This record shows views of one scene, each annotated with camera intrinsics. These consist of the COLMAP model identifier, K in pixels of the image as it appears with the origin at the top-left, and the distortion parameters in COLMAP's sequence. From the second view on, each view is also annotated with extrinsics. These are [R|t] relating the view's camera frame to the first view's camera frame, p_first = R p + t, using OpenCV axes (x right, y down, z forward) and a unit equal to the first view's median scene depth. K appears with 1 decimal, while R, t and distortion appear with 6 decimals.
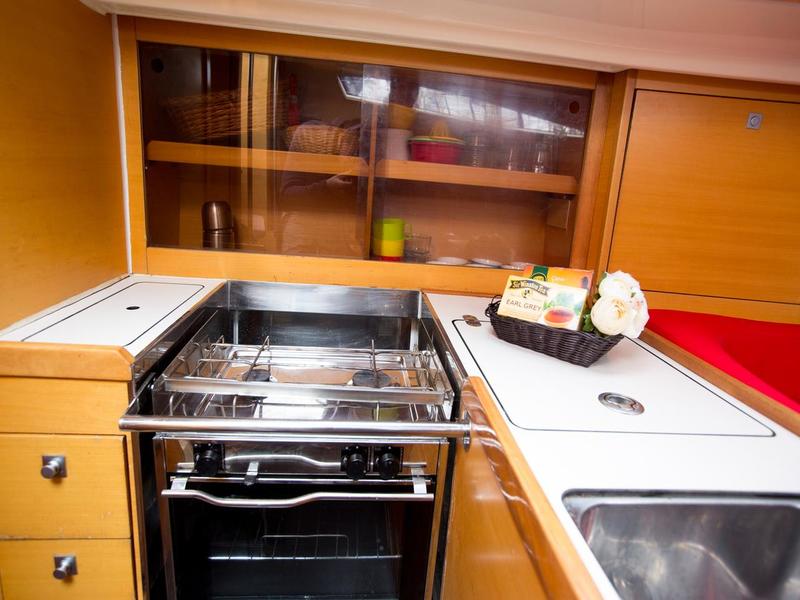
lens RADIAL K [[451.7, 0, 399.2], [0, 451.7, 293.2], [0, 0, 1]] dist [-0.010071, -0.001673]
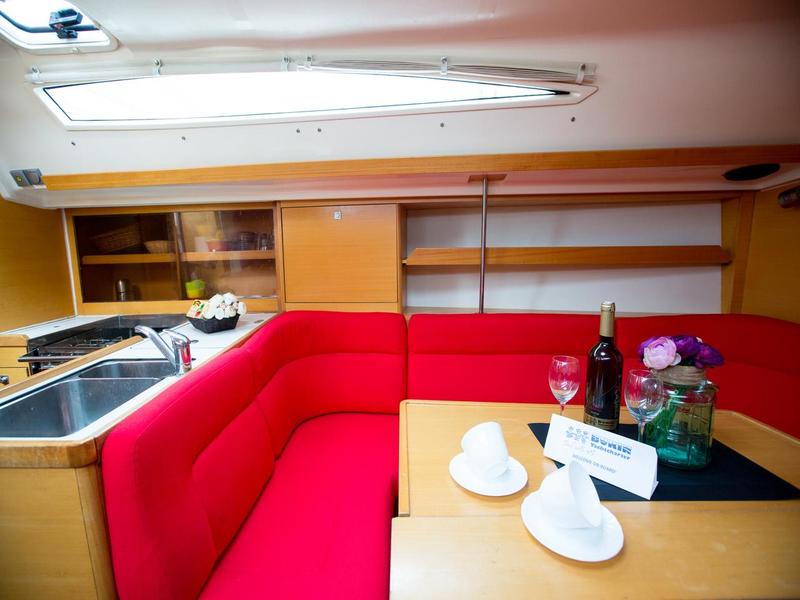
lens RADIAL K [[369.6, 0, 390.8], [0, 369.6, 287.4], [0, 0, 1]] dist [-0.015450, 0.000536]
pose [[0.990598, -0.090742, -0.102374, 1.125935], [0.076810, 0.988180, -0.132665, 0.177264], [0.113202, 0.123554, 0.985860, -0.610454]]
